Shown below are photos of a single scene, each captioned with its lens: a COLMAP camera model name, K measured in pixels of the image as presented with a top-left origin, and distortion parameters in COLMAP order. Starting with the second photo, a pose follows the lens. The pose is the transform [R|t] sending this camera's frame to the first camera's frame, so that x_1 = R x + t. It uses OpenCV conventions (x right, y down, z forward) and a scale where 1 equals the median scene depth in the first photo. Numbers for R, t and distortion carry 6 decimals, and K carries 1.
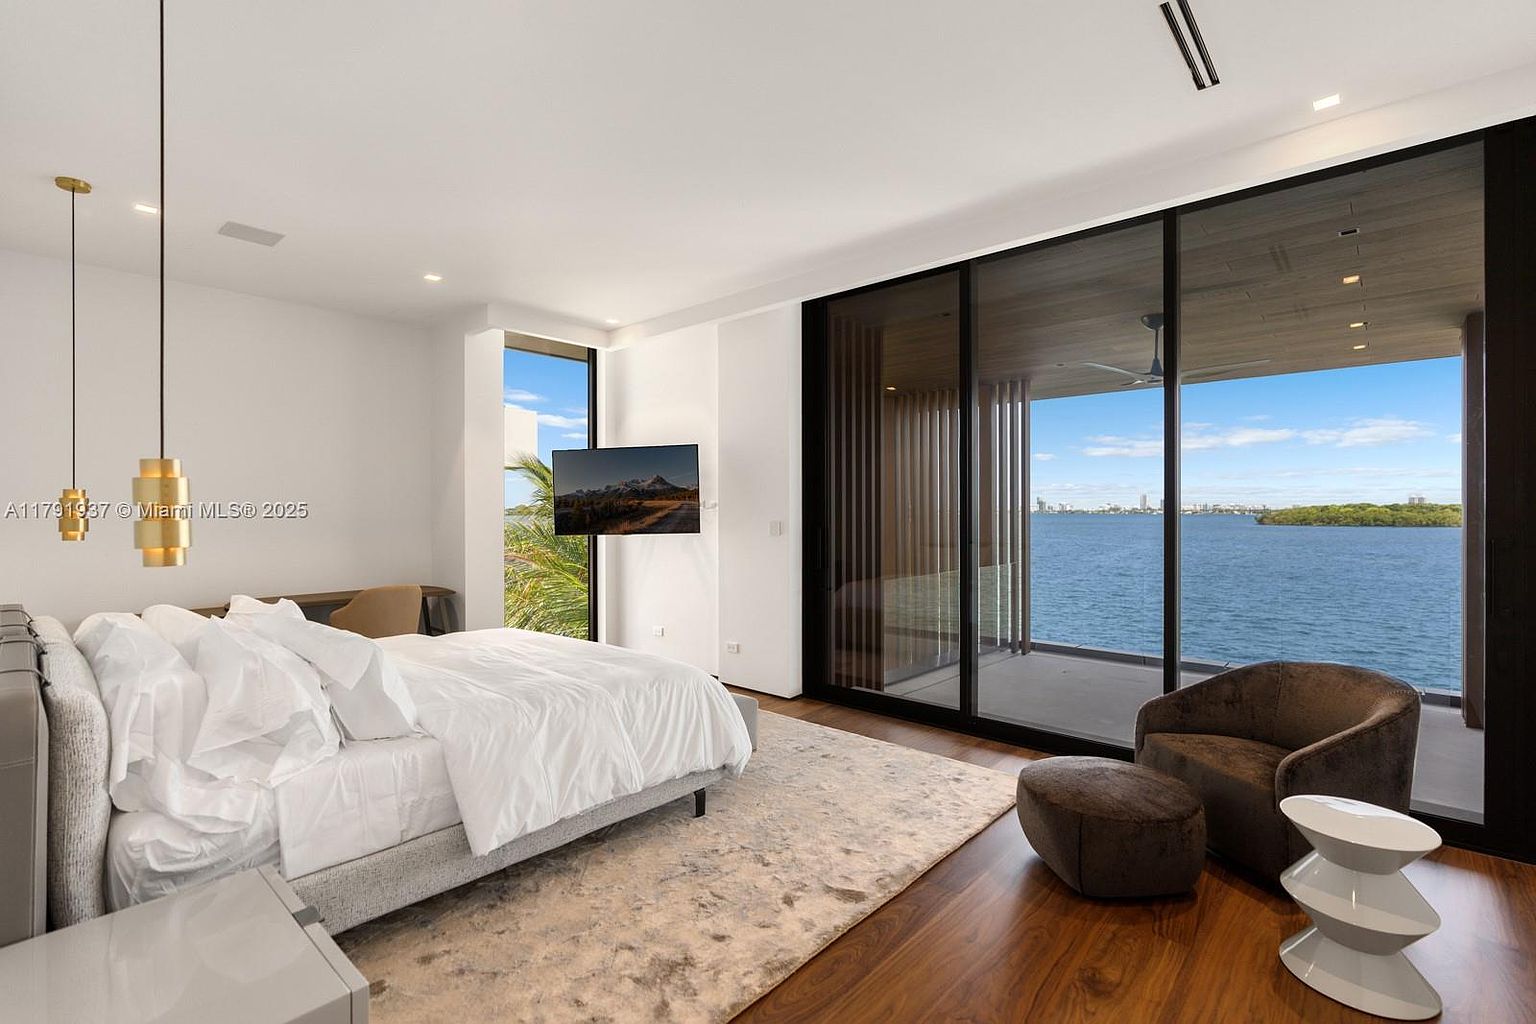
lens RADIAL K [[693.4, 0, 767.9], [0, 693.4, 507.5], [0, 0, 1]] dist [-0.003196, 0.000817]
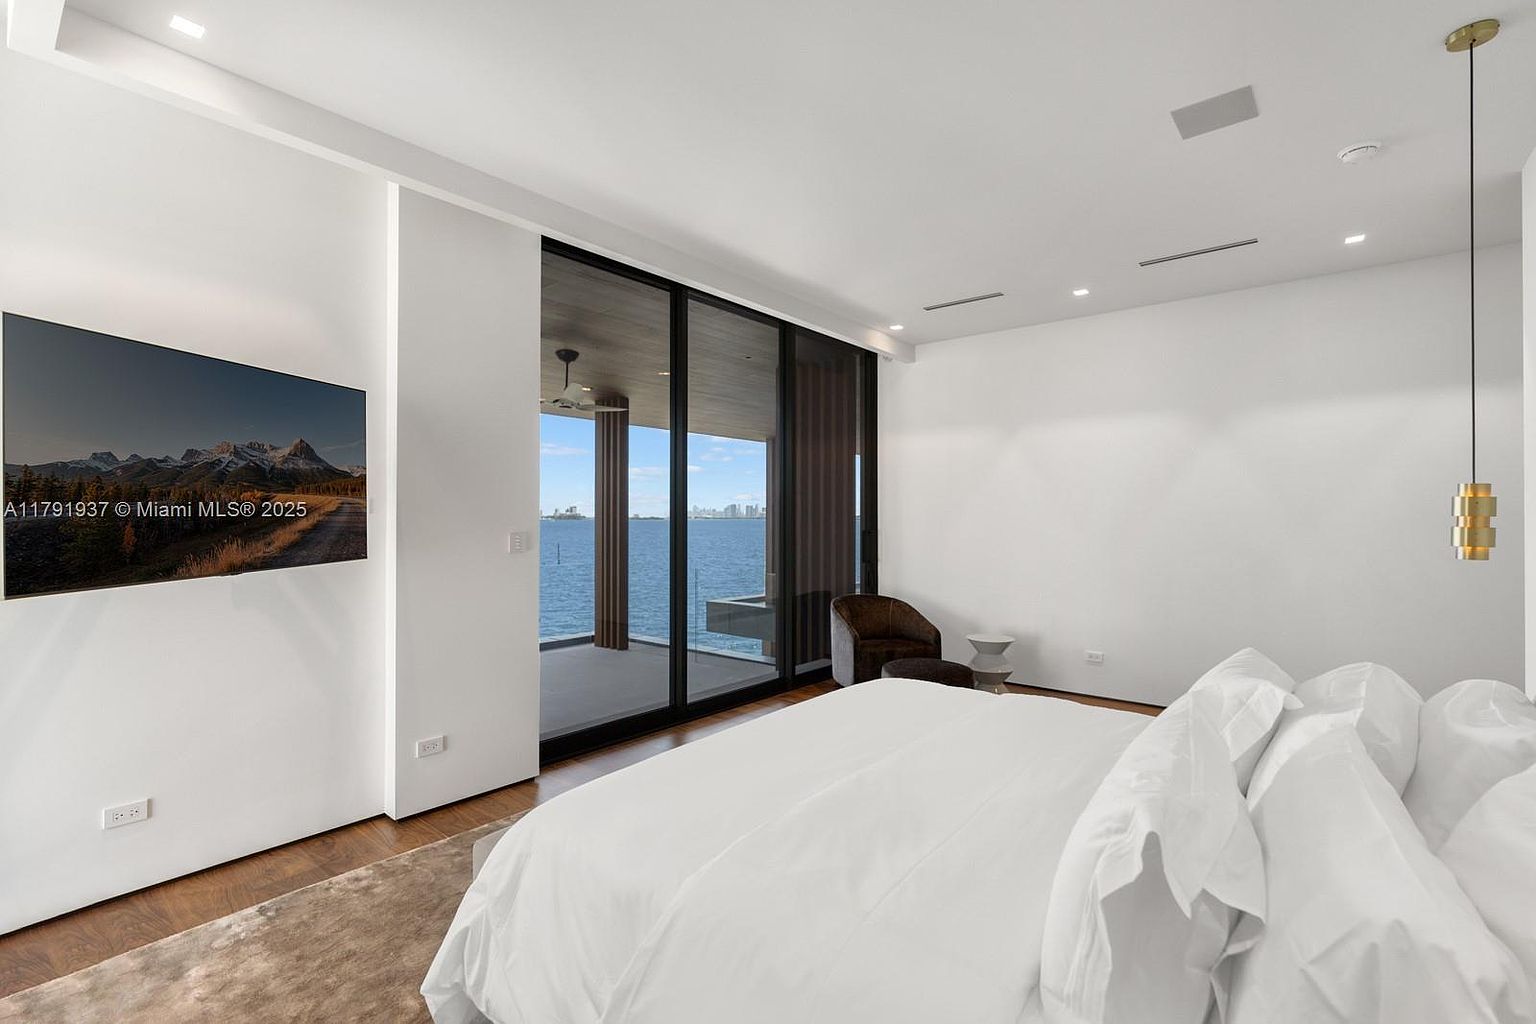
lens RADIAL K [[693.4, 0, 767.9], [0, 693.4, 520.9], [0, 0, 1]] dist [-0.003196, 0.000817]
pose [[-0.032464, -0.001546, 0.999472, -0.631948], [-0.009389, 0.999955, 0.001242, 0.004360], [-0.999429, -0.009344, -0.032477, 0.705000]]
